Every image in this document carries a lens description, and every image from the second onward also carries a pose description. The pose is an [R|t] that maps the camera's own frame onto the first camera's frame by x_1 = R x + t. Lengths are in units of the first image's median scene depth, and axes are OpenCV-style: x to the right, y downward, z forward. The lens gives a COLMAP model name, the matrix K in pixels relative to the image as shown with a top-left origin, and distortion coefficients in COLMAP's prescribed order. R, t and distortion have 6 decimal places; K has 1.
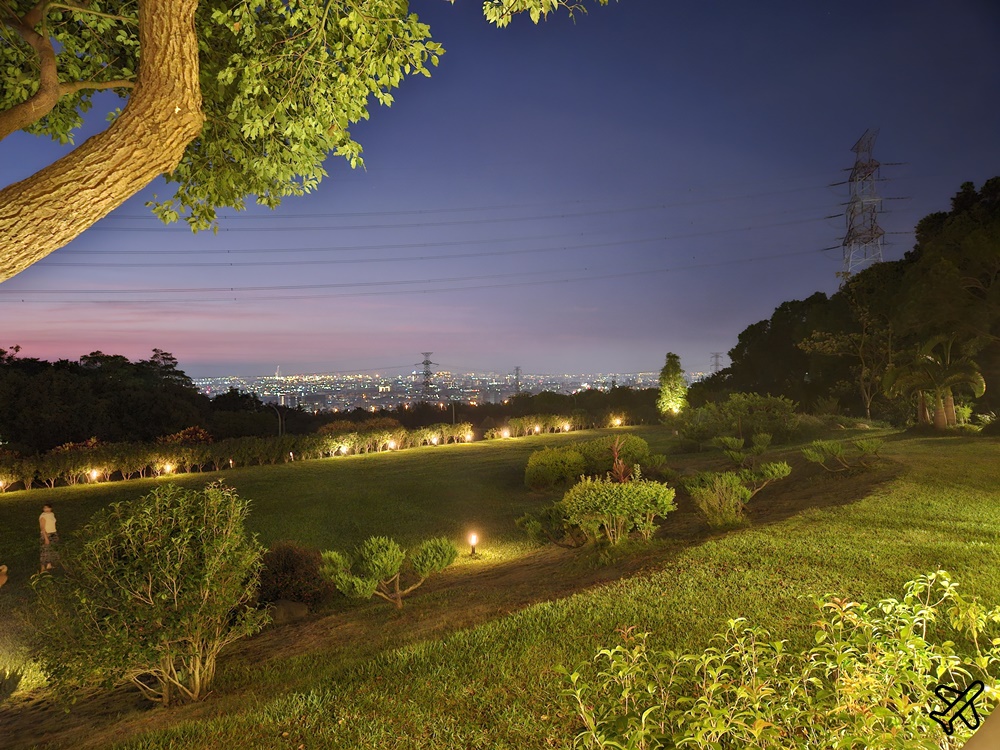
lens RADIAL K [[658.5, 0, 492.2], [0, 658.5, 371.6], [0, 0, 1]] dist [0.046352, -0.010386]
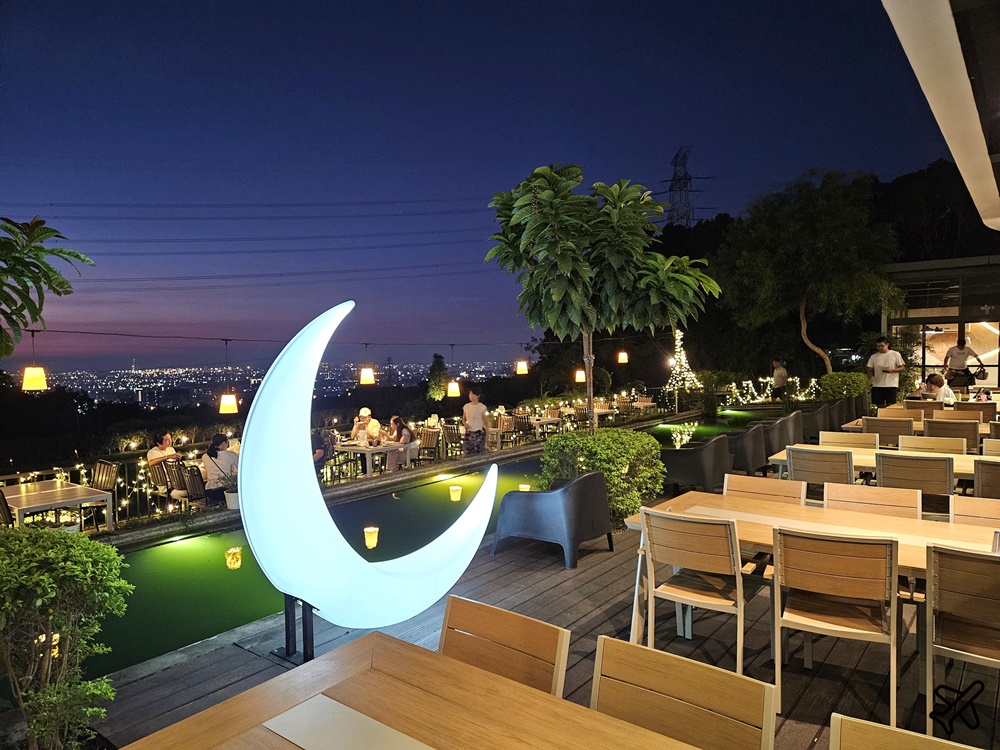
lens RADIAL K [[658.5, 0, 490.7], [0, 658.5, 368.7], [0, 0, 1]] dist [0.046352, -0.010386]
pose [[0.984249, -0.015113, 0.176142, 0.131311], [0.012992, 0.999829, 0.013193, -0.013017], [-0.176312, -0.010697, 0.984276, -0.150991]]
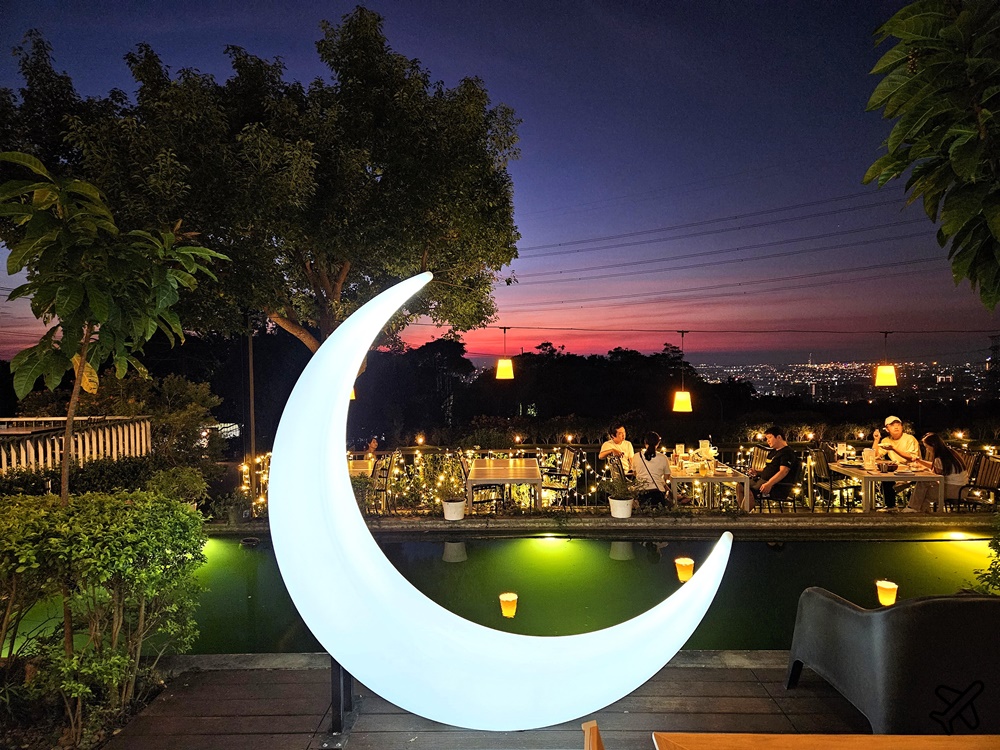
lens RADIAL K [[658.5, 0, 506.2], [0, 658.5, 382.8], [0, 0, 1]] dist [0.046352, -0.010386]
pose [[0.736328, 0.019682, -0.676338, 0.176478], [0.004388, 0.999417, 0.033860, -0.012040], [0.676610, -0.027900, 0.735813, -0.104151]]
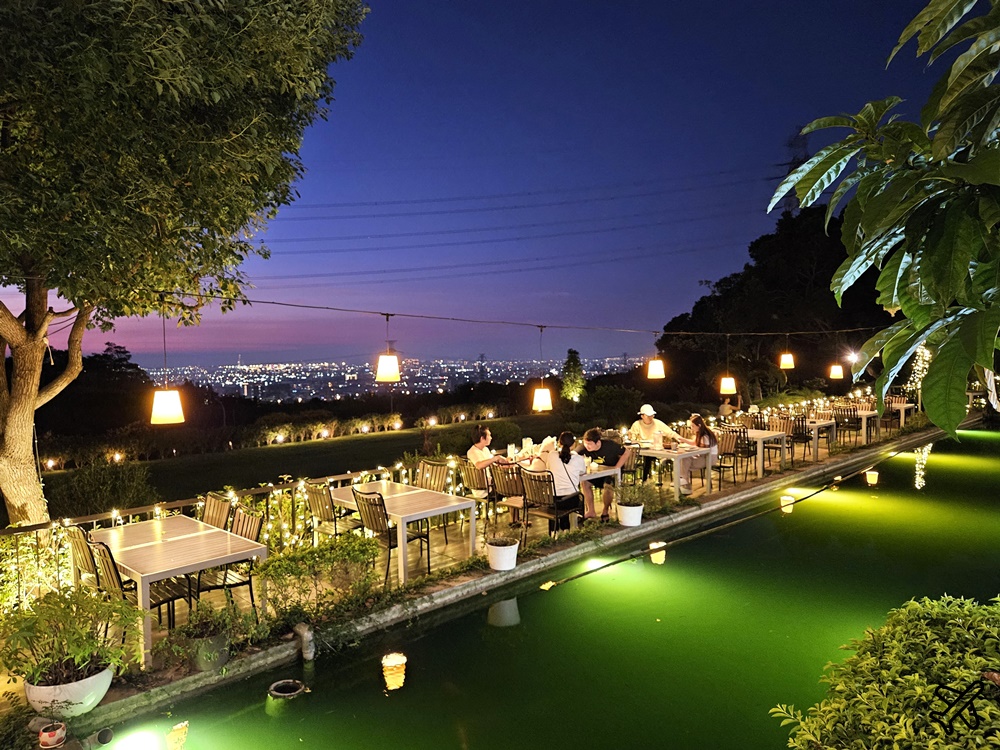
lens RADIAL K [[658.5, 0, 497.7], [0, 658.5, 370.9], [0, 0, 1]] dist [0.046352, -0.010386]
pose [[0.998338, -0.010865, 0.056594, 0.065138], [0.009786, 0.999766, 0.019313, -0.011832], [-0.056790, -0.018727, 0.998210, -0.113871]]
